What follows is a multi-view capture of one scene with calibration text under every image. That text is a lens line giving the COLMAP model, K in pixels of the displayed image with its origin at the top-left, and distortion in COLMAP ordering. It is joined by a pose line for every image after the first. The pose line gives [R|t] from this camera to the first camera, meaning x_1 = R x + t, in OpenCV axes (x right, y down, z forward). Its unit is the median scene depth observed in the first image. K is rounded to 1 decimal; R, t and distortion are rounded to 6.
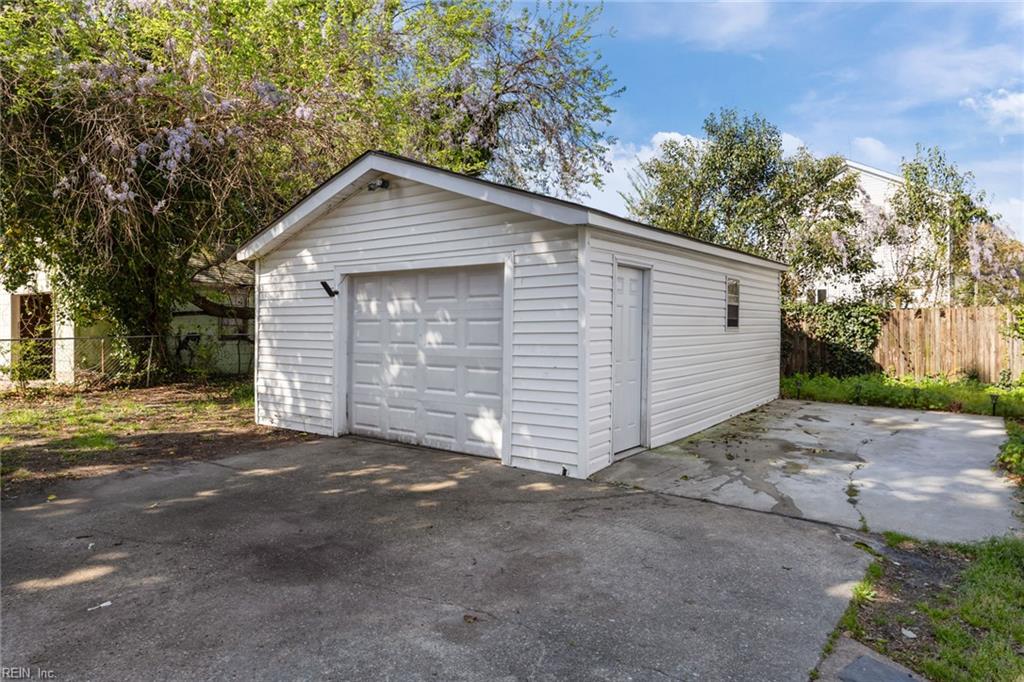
lens RADIAL K [[621.7, 0, 517.3], [0, 621.7, 320.7], [0, 0, 1]] dist [0.005046, 0.002058]
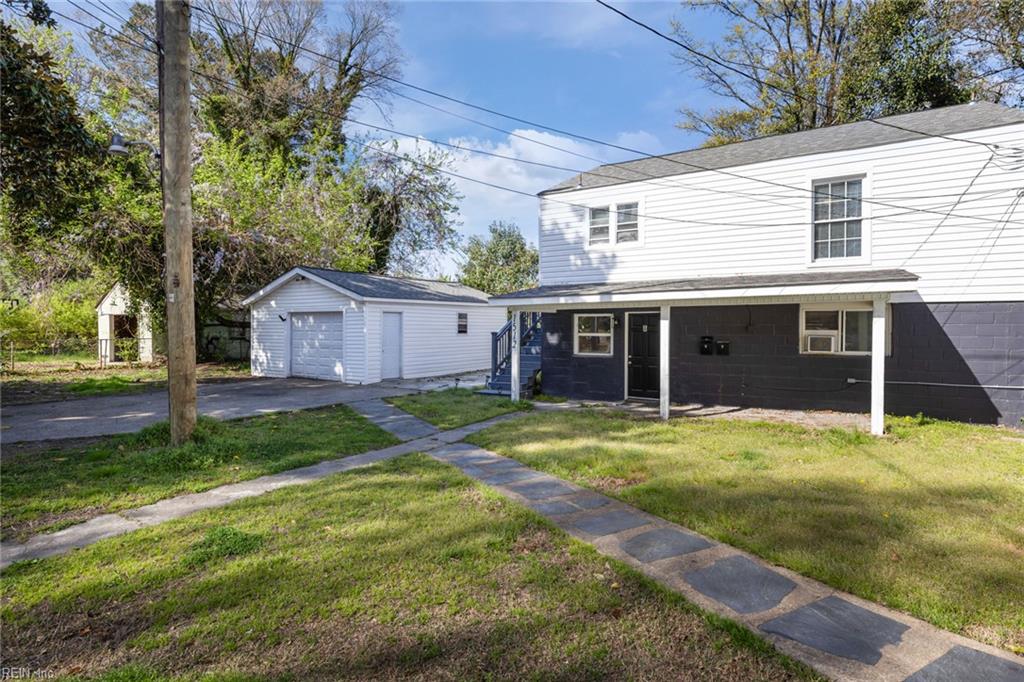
lens RADIAL K [[525.4, 0, 506.6], [0, 525.4, 338.4], [0, 0, 1]] dist [0.007184, -0.000857]
pose [[0.998194, 0.000179, 0.060080, 0.326775], [-0.001641, 0.999704, 0.024289, -0.015795], [-0.060058, -0.024344, 0.997898, -0.807592]]
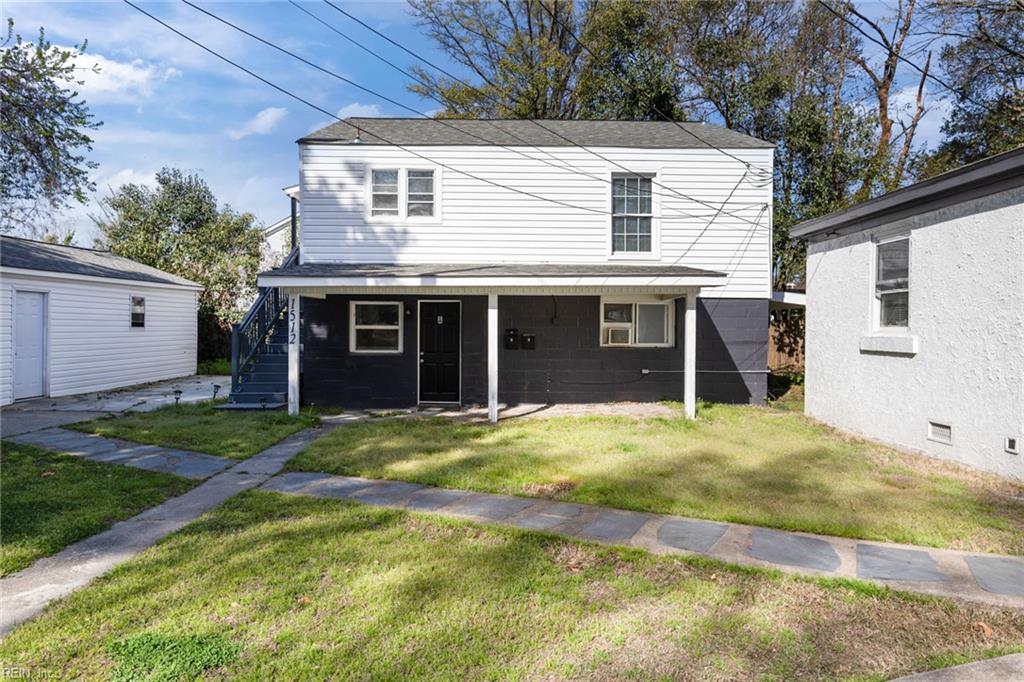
lens RADIAL K [[646.2, 0, 508.1], [0, 646.2, 338.1], [0, 0, 1]] dist [-0.000054, -0.001724]
pose [[0.808737, -0.004532, 0.588153, 0.118186], [-0.009890, 0.999724, 0.021302, -0.004486], [-0.588087, -0.023045, 0.808469, -0.733138]]
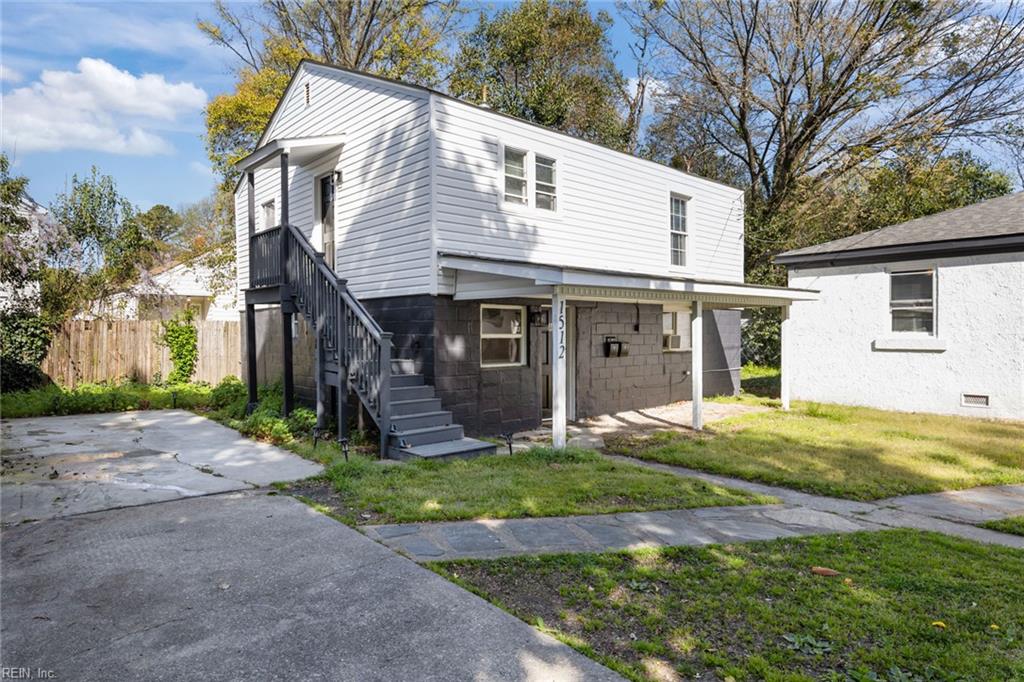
lens RADIAL K [[621.7, 0, 508.4], [0, 621.7, 342.6], [0, 0, 1]] dist [0.005046, 0.002058]
pose [[0.212436, -0.015130, 0.977058, -0.261814], [-0.004699, 0.999853, 0.016505, -0.003022], [-0.977164, -0.008097, 0.212334, 0.066967]]
